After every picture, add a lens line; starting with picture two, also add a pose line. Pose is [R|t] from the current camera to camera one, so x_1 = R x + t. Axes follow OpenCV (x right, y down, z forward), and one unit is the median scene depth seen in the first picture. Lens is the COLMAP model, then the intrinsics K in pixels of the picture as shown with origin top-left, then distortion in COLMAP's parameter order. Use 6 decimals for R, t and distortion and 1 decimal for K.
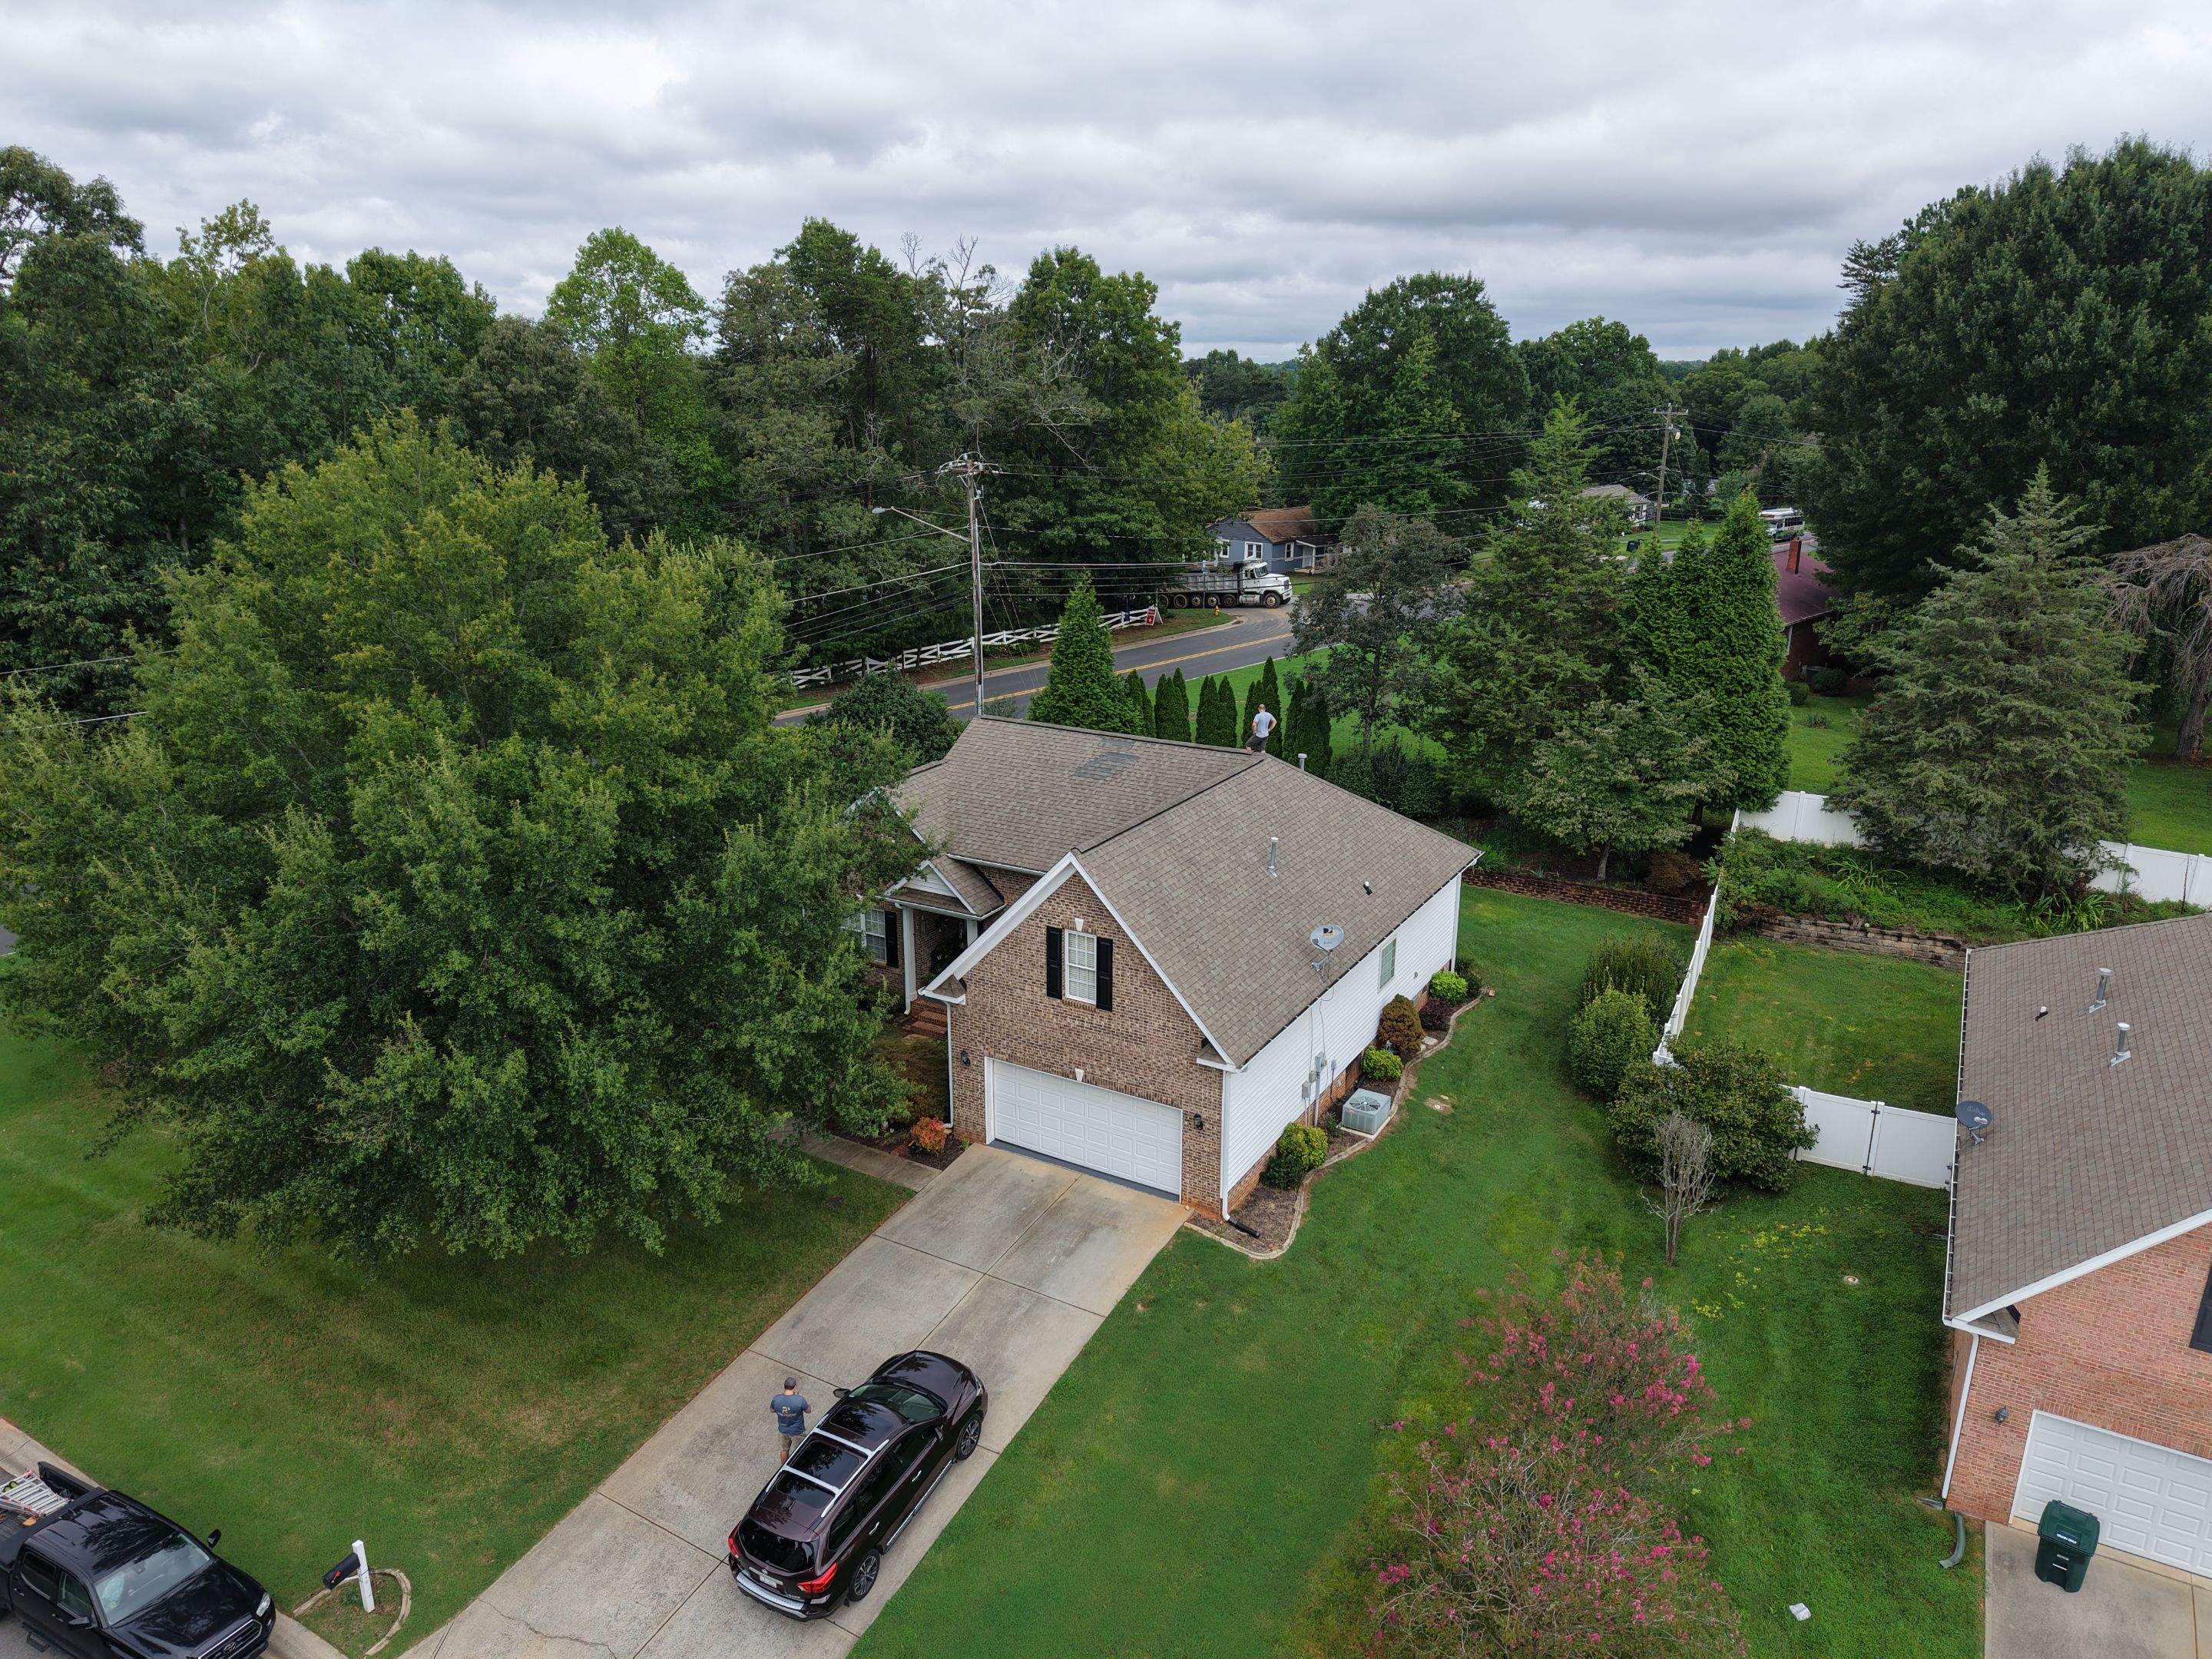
lens RADIAL K [[1483.2, 0, 1112.2], [0, 1483.2, 826.9], [0, 0, 1]] dist [0.028032, -0.028850]
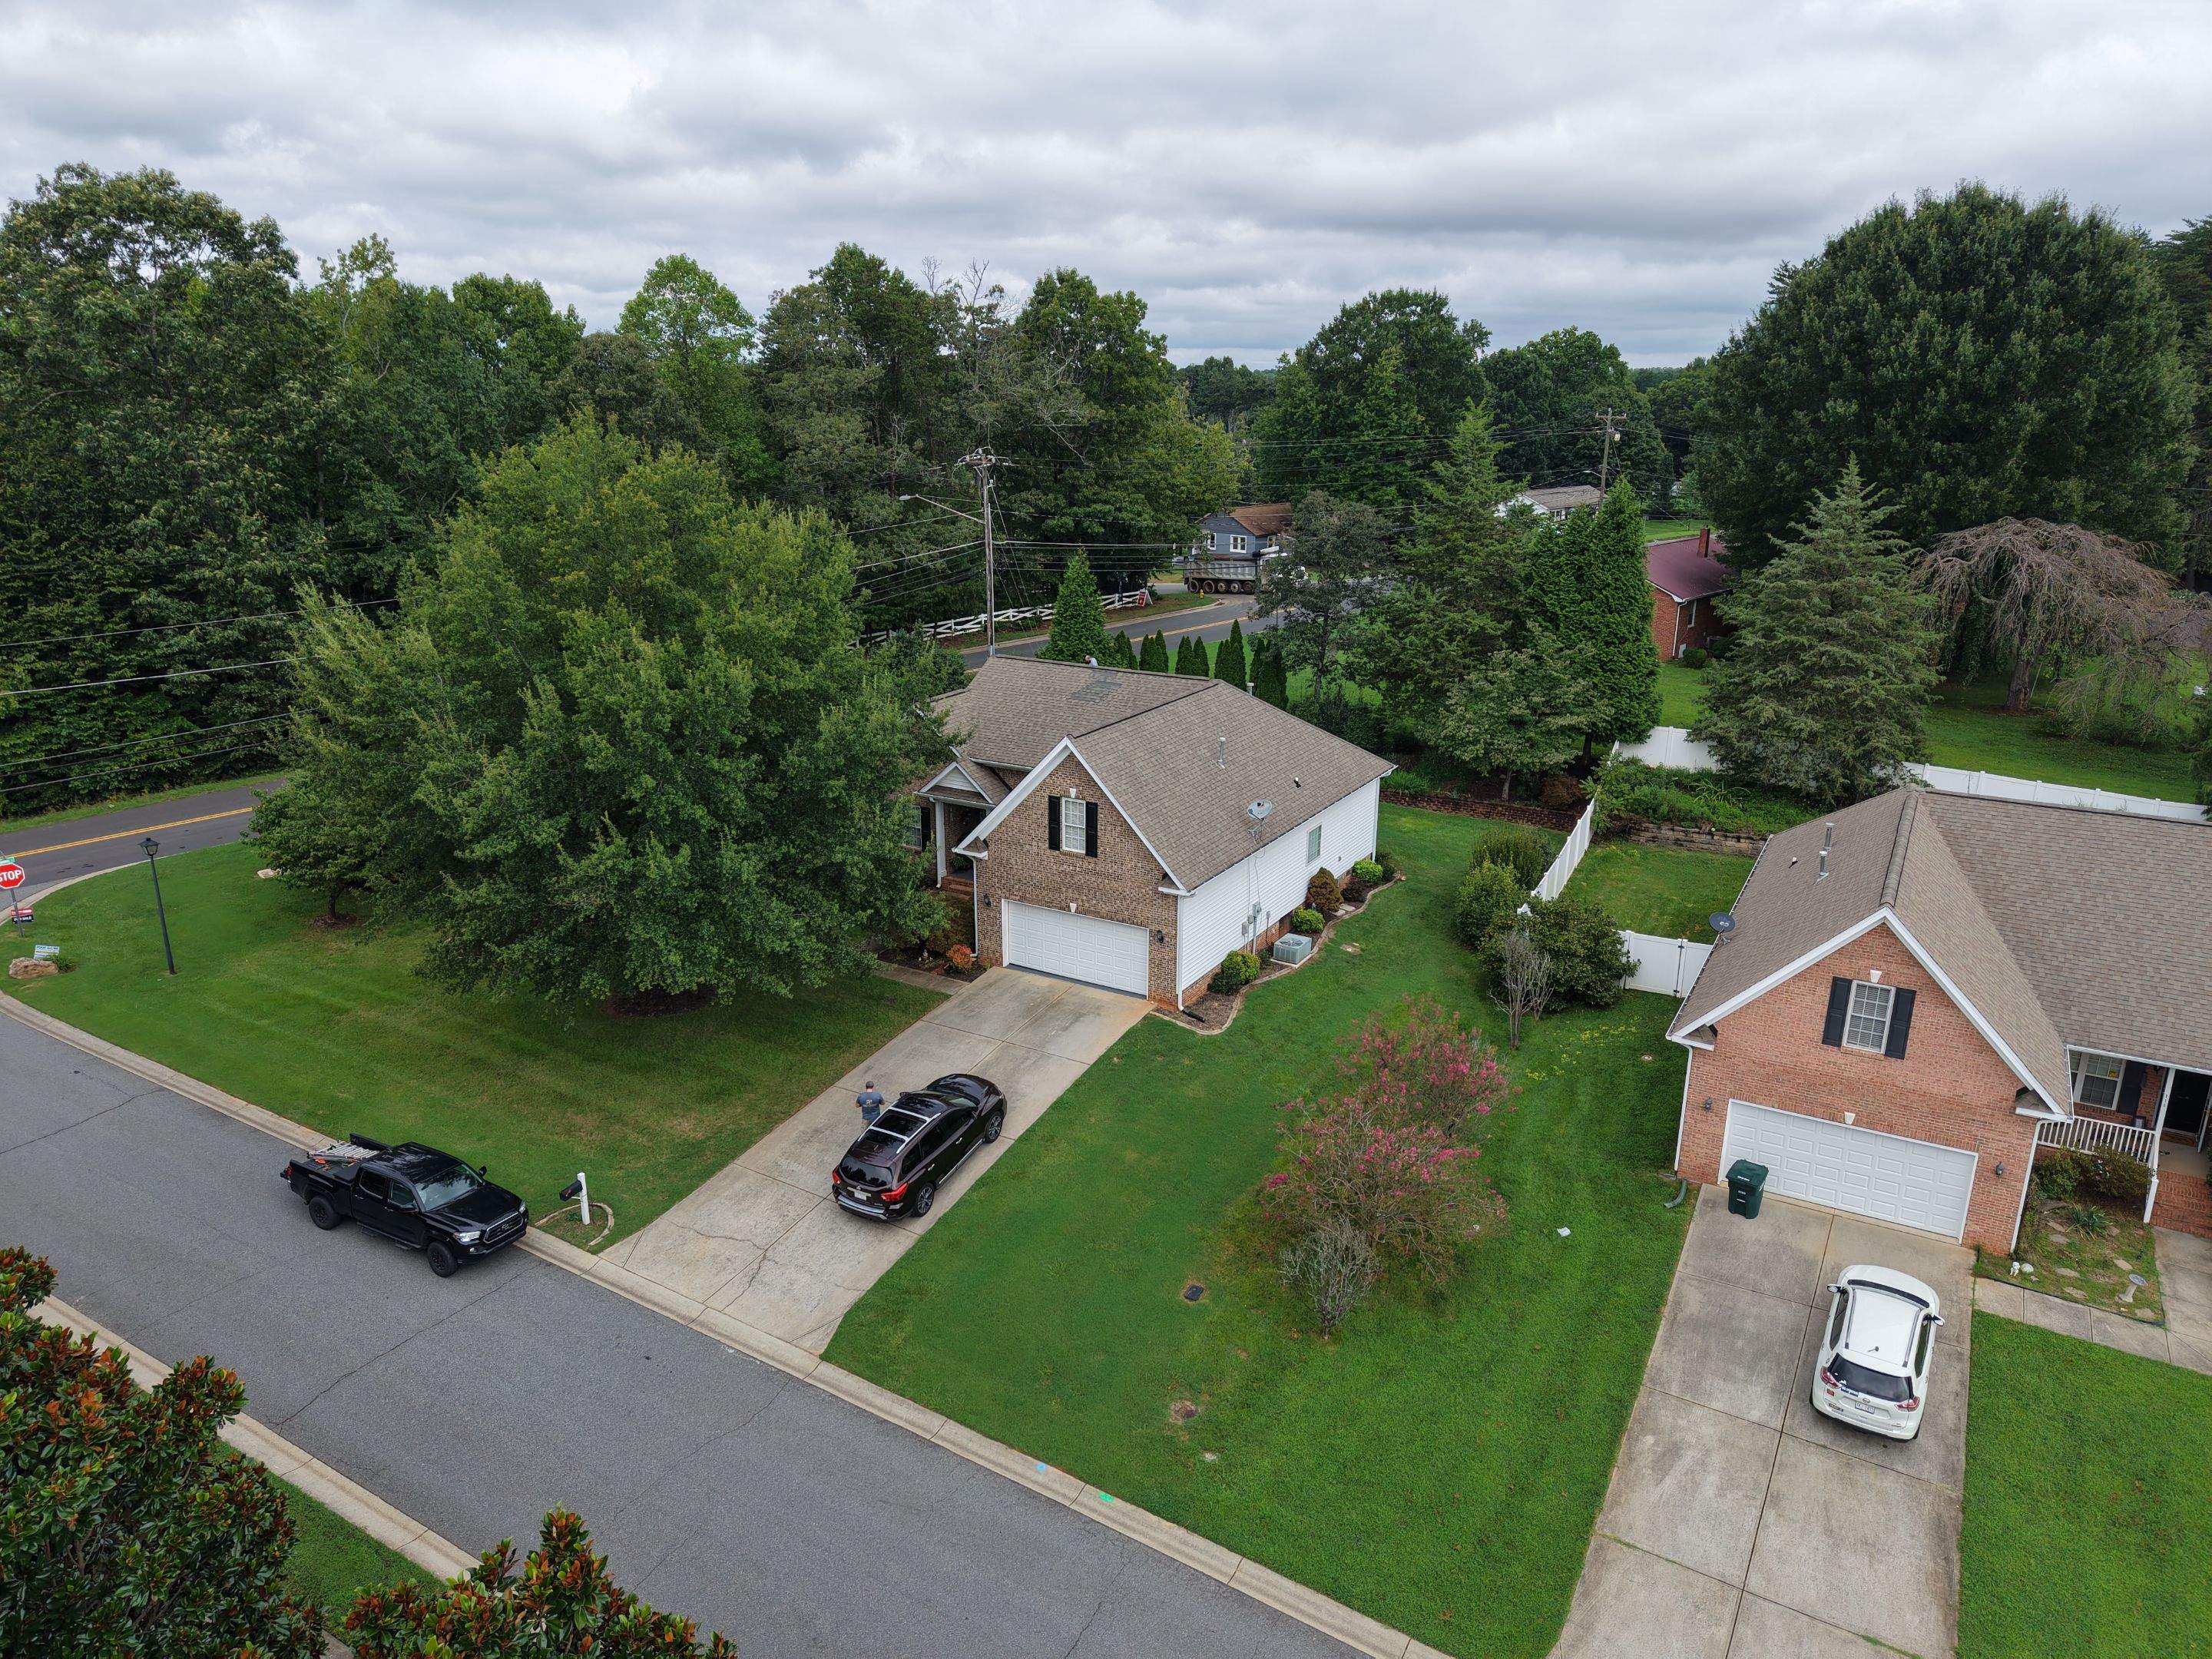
lens RADIAL K [[1483.2, 0, 1101.2], [0, 1483.2, 825.3], [0, 0, 1]] dist [0.028032, -0.028850]
pose [[0.999970, 0.004125, -0.006613, 0.008415], [-0.004153, 0.999982, -0.004314, 0.069716], [0.006595, 0.004341, 0.999969, -0.235647]]
